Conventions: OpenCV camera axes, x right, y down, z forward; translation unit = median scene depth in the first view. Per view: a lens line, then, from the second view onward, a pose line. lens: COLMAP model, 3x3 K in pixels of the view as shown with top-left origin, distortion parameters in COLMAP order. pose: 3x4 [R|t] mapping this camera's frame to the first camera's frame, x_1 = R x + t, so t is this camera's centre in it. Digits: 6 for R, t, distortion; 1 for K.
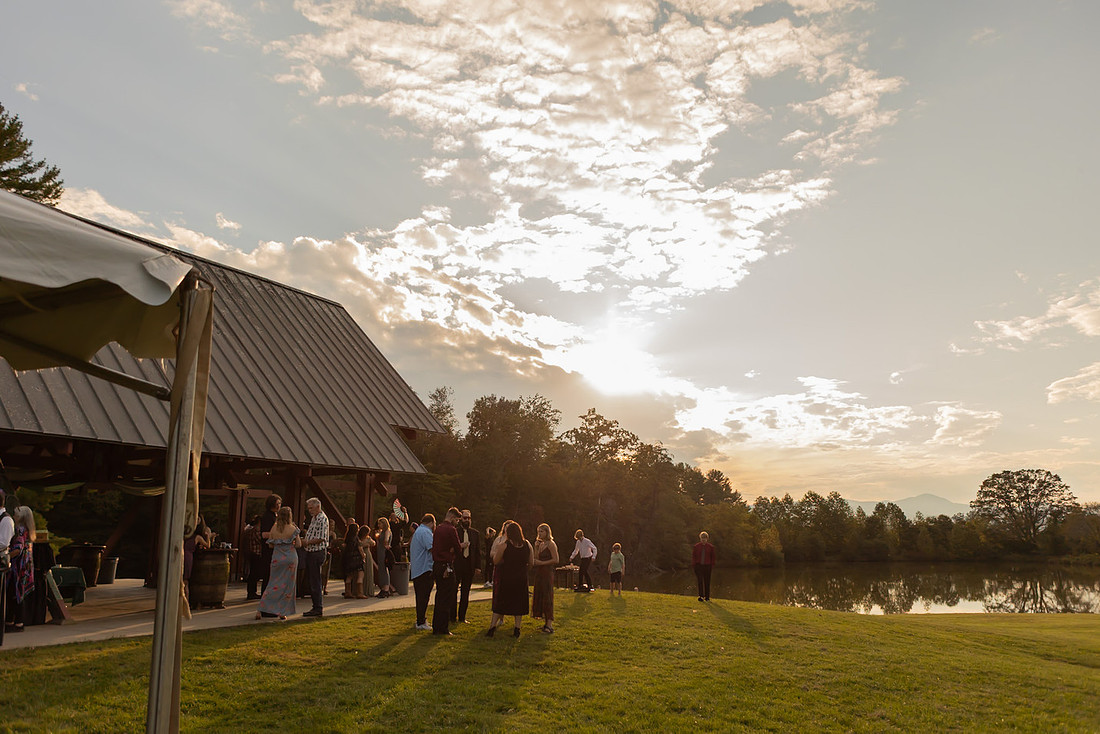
lens RADIAL K [[852.2, 0, 553.6], [0, 852.2, 362.1], [0, 0, 1]] dist [-0.008113, 0.019513]
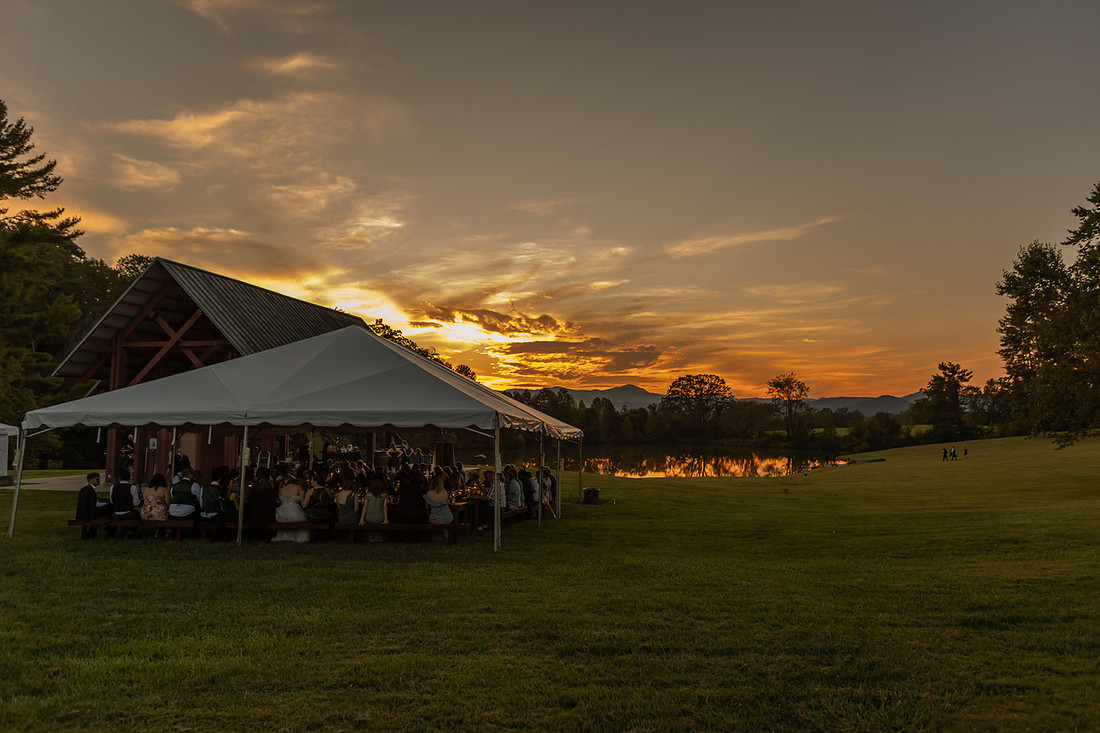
lens RADIAL K [[803.7, 0, 551.5], [0, 803.7, 359.0], [0, 0, 1]] dist [-0.005184, 0.001582]
pose [[0.951644, 0.030309, 0.305705, -0.047263], [-0.068873, 0.990840, 0.116162, -0.026024], [-0.299384, -0.131599, 0.945014, -0.099992]]
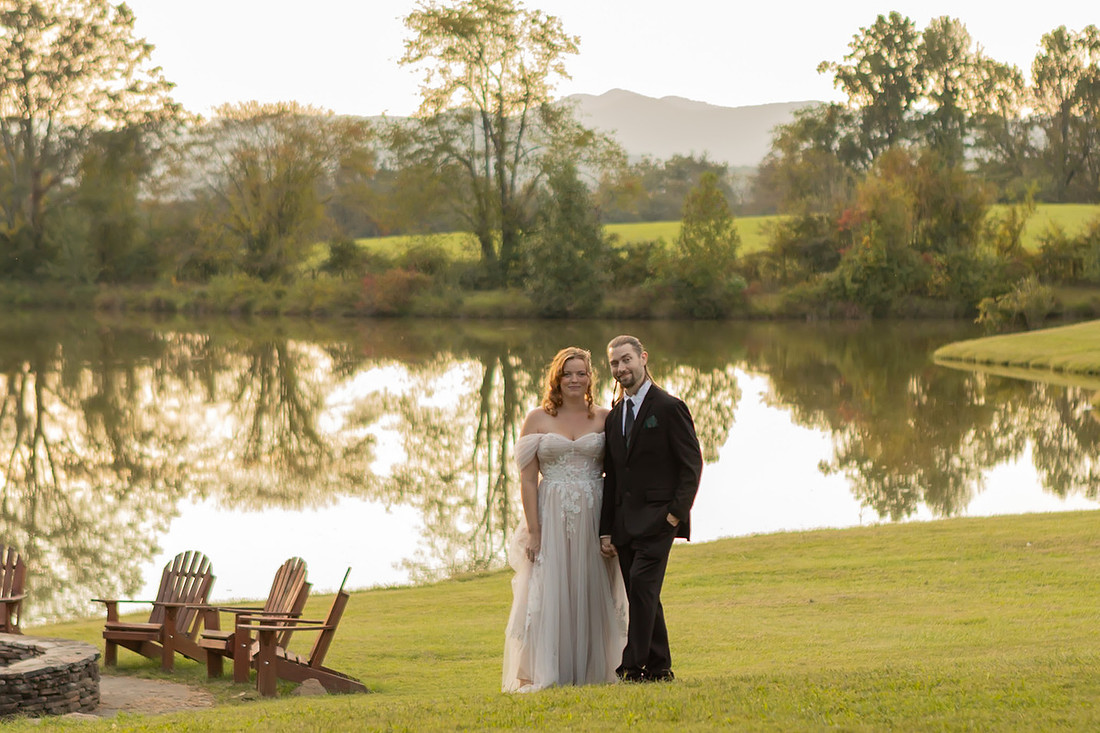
lens RADIAL K [[3306.4, 0, 520.9], [0, 3306.4, 369.3], [0, 0, 1]] dist [-0.045376, 0.000000]
pose [[0.742235, -0.036200, 0.669161, -0.049310], [-0.128787, 0.972222, 0.195446, 0.019362], [-0.657648, -0.231246, 0.716955, 0.099931]]
